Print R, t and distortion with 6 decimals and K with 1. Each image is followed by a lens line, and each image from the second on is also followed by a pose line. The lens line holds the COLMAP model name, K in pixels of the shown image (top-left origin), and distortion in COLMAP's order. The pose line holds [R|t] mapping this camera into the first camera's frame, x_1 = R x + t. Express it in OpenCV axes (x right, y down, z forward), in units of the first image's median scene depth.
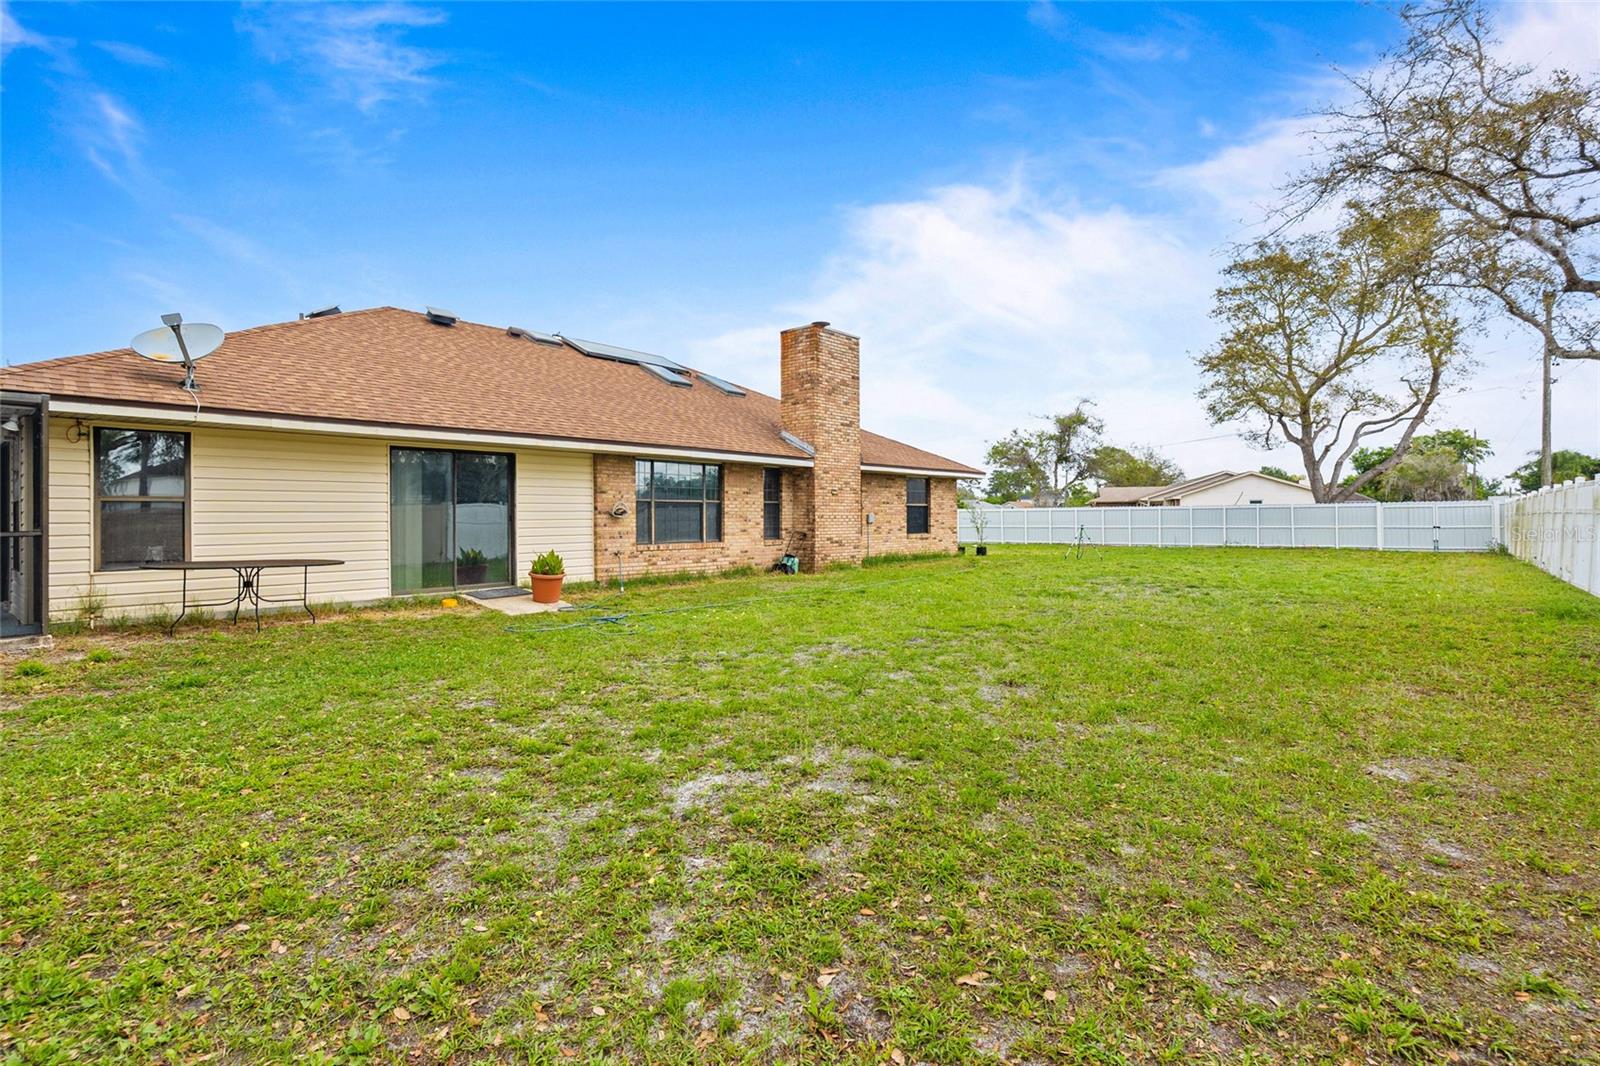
lens RADIAL K [[763.0, 0, 811.0], [0, 763.0, 518.9], [0, 0, 1]] dist [-0.005244, 0.000964]
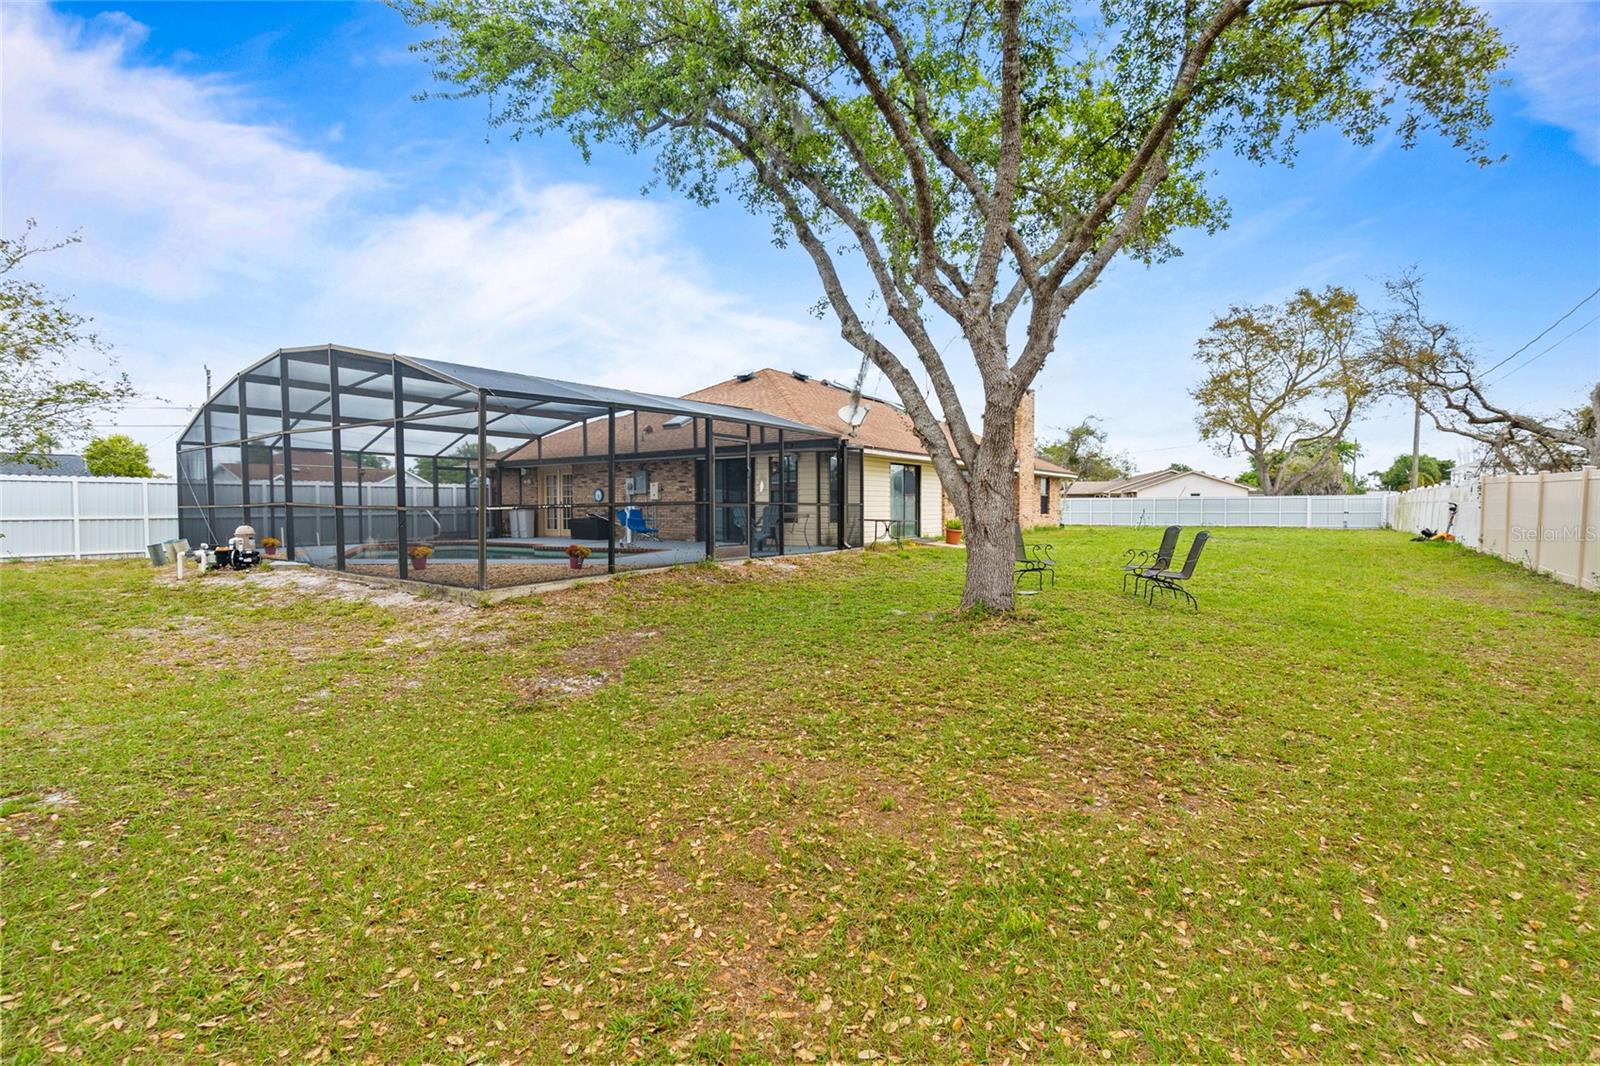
lens RADIAL K [[763.0, 0, 794.8], [0, 763.0, 540.8], [0, 0, 1]] dist [-0.005244, 0.000964]
pose [[0.994789, 0.000897, 0.101956, -0.354329], [-0.005180, 0.999115, 0.041746, 0.007877], [-0.101828, -0.042057, 0.993913, -0.325752]]
